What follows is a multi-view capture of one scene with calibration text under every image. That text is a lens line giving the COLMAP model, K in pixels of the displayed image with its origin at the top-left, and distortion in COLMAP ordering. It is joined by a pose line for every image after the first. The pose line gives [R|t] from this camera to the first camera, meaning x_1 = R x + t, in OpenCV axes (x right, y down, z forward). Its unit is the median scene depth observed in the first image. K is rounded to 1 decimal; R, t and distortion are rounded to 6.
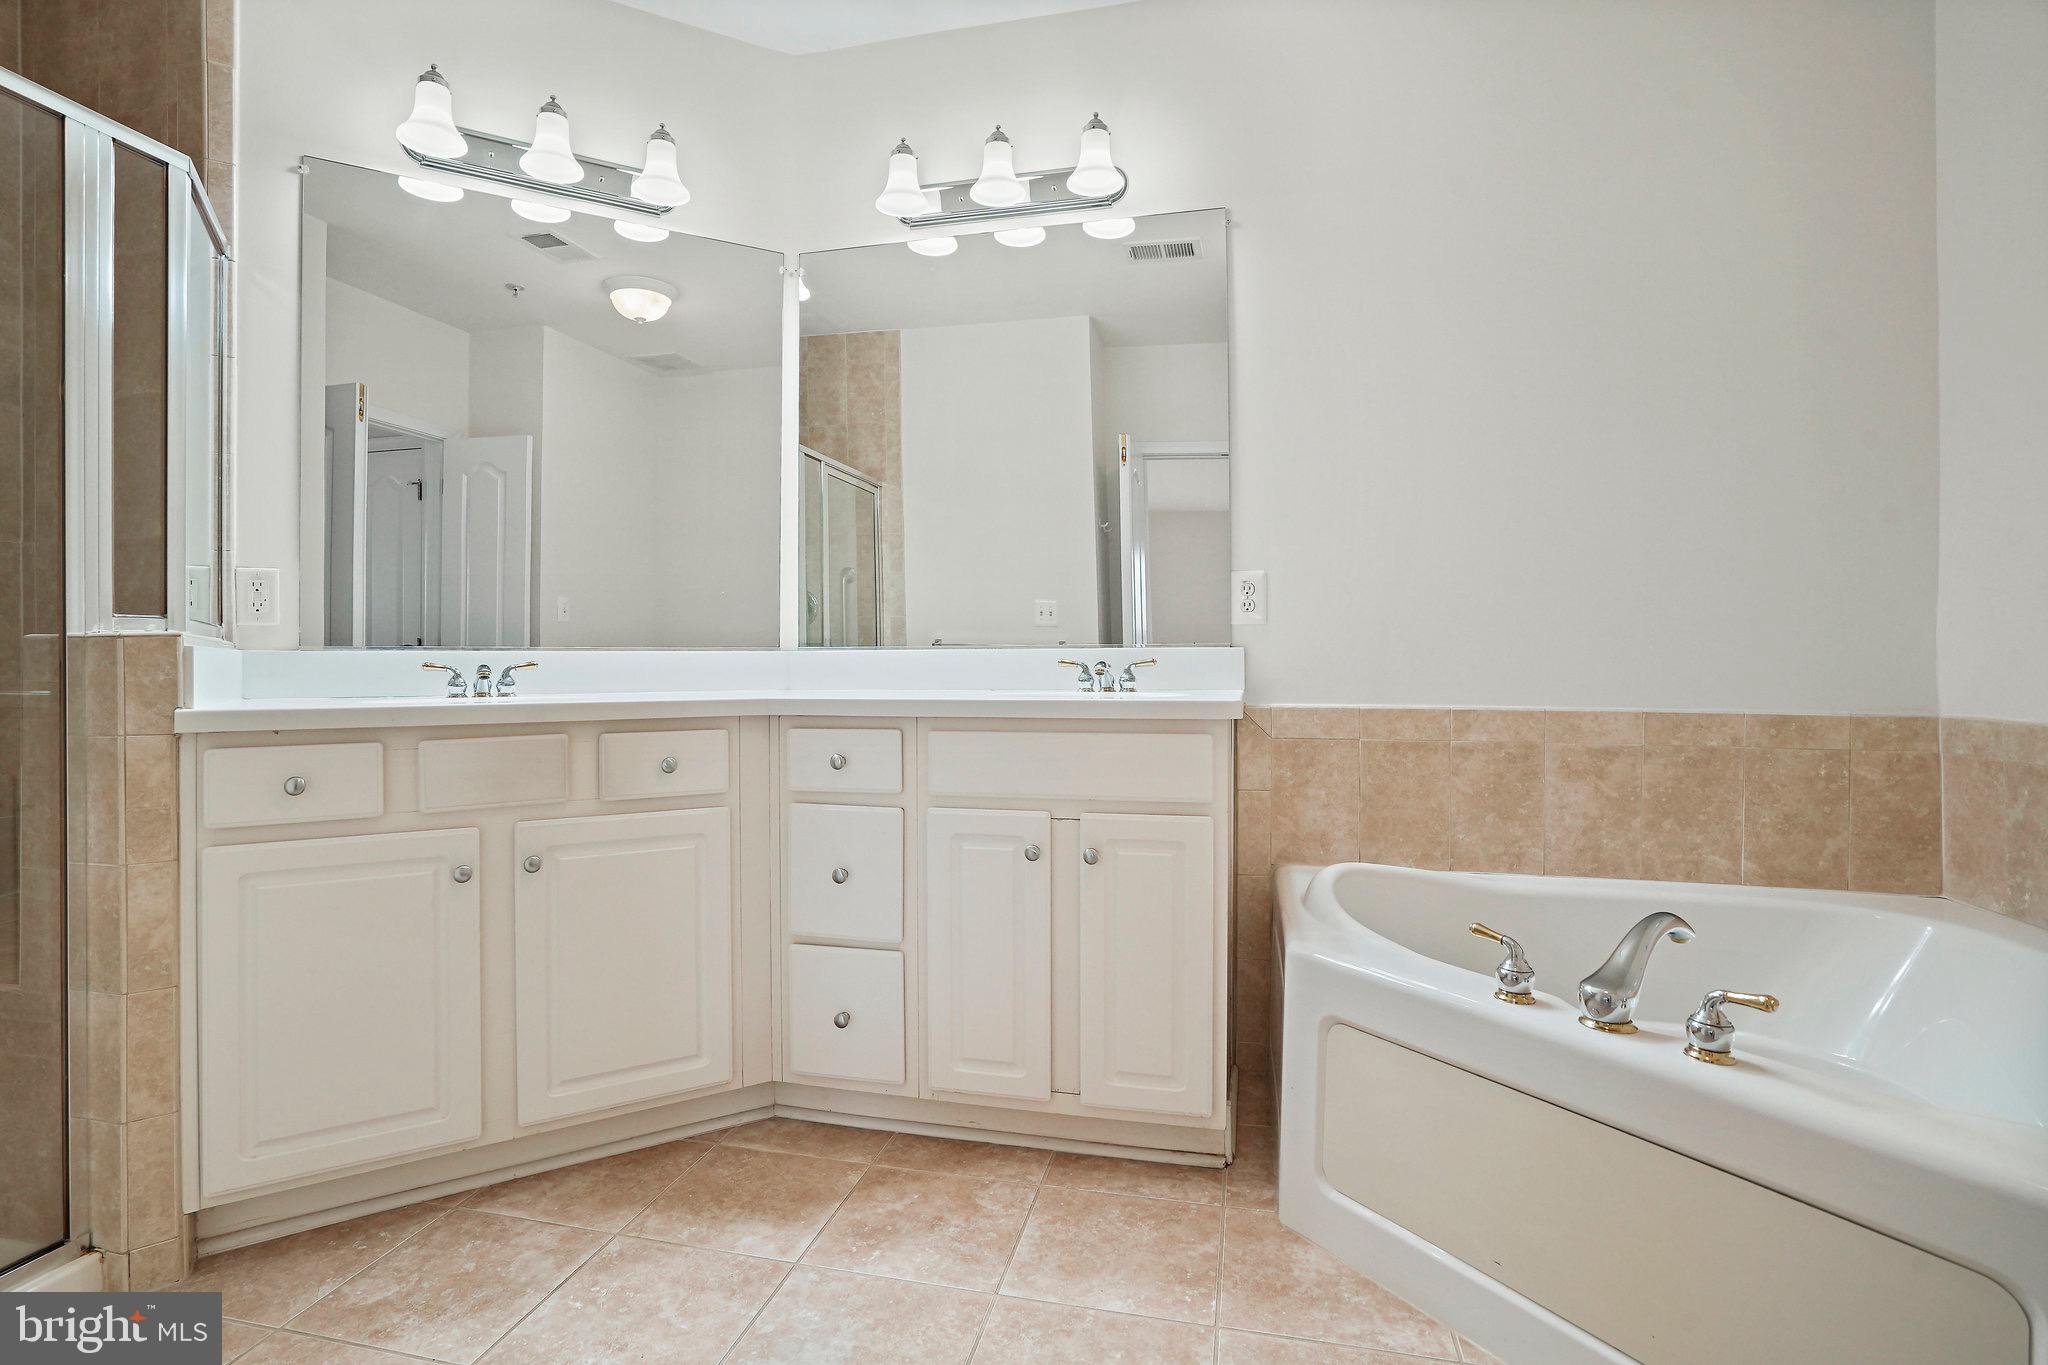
lens RADIAL K [[979.0, 0, 1017.1], [0, 979.0, 681.3], [0, 0, 1]] dist [-0.056137, 0.024186]
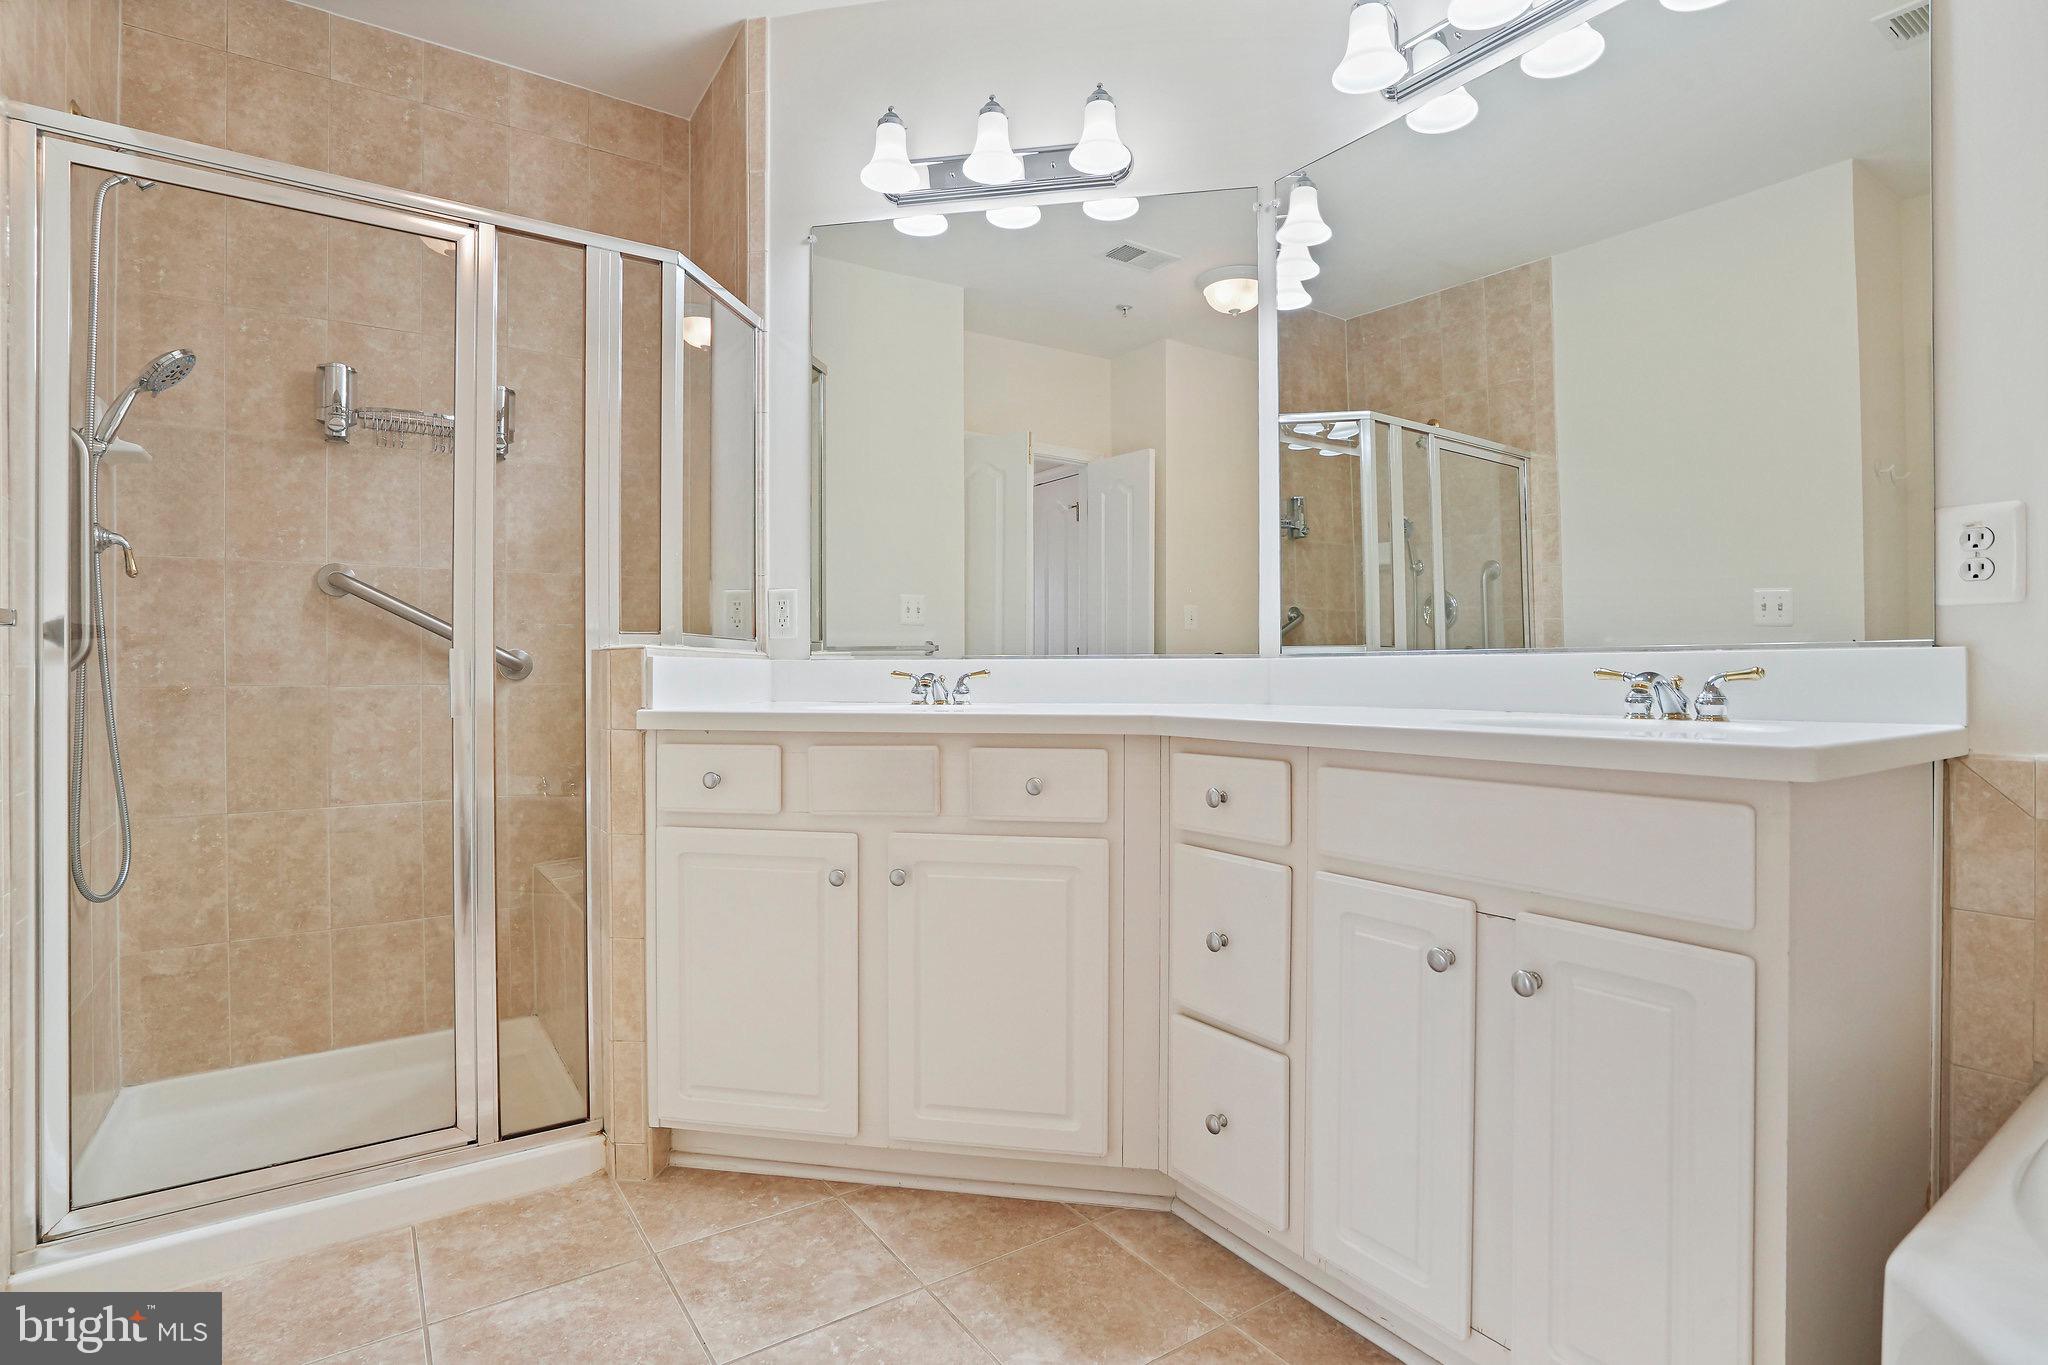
lens RADIAL K [[989.9, 0, 1027.5], [0, 989.9, 691.1], [0, 0, 1]] dist [-0.052132, 0.019760]
pose [[0.745603, 0.014667, -0.666229, 0.231861], [-0.016016, 0.999863, 0.004087, -0.004551], [0.666198, 0.007623, 0.745736, 0.301149]]
